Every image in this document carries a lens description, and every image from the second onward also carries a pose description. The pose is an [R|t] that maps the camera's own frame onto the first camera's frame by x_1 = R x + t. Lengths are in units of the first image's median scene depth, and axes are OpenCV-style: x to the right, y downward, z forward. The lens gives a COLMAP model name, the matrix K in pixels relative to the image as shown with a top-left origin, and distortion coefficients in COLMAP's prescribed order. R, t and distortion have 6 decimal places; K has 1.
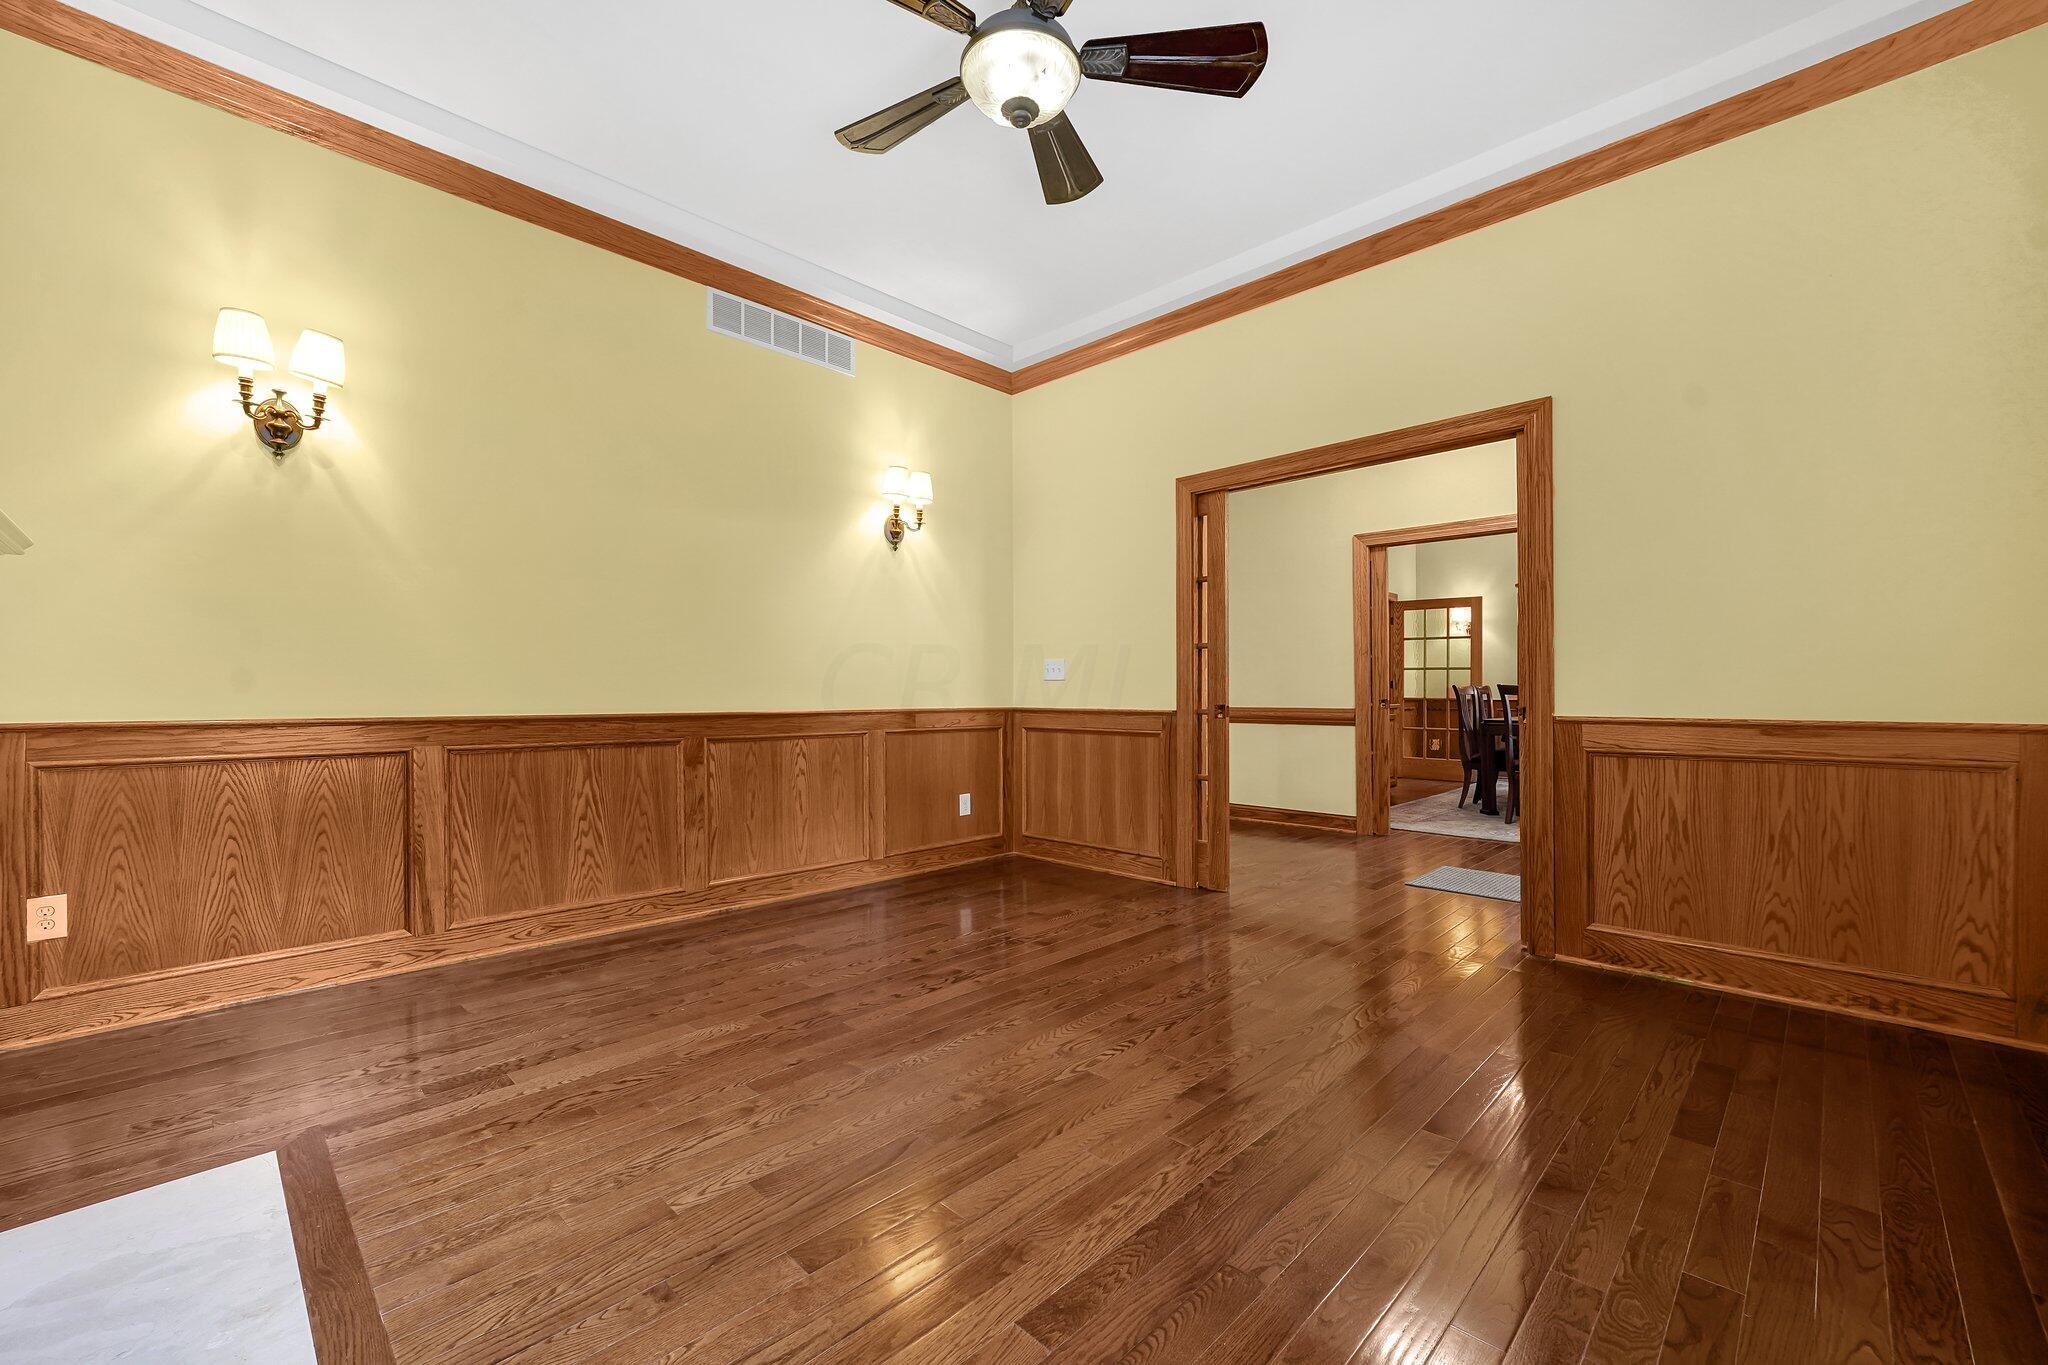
lens RADIAL K [[825.7, 0, 1024.0], [0, 825.7, 682.5], [0, 0, 1]] dist [0.000325, 0.000011]
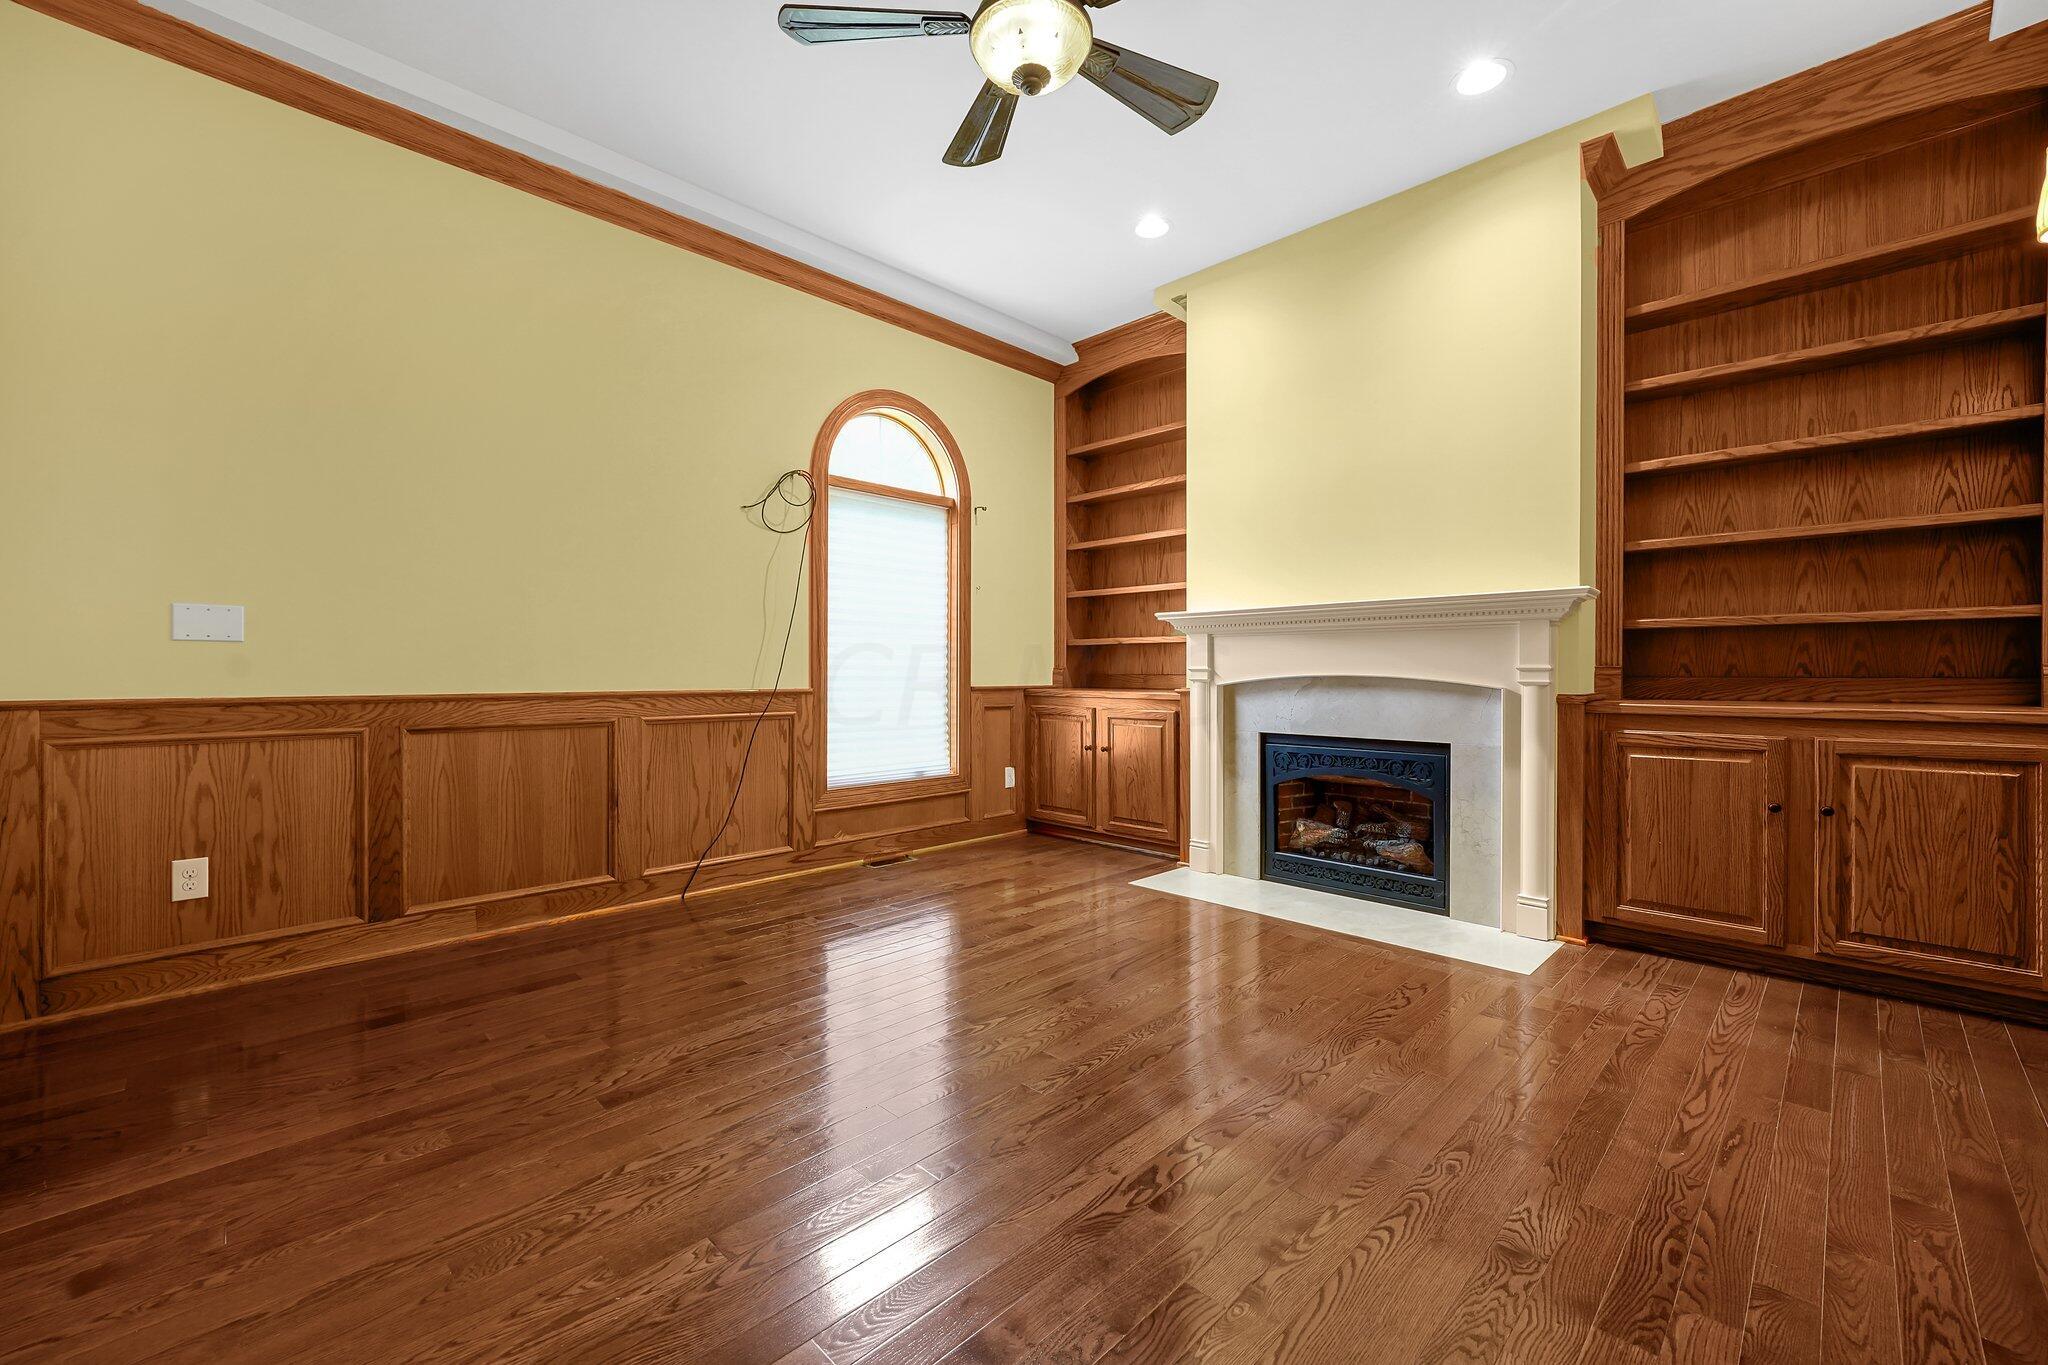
lens RADIAL K [[825.7, 0, 1024.0], [0, 825.7, 682.5], [0, 0, 1]] dist [0.000325, 0.000011]
pose [[-0.999936, -0.000985, 0.011234, 0.000377], [-0.000979, 0.999999, 0.000477, 0.027769], [-0.011234, 0.000466, -0.999937, 2.136996]]
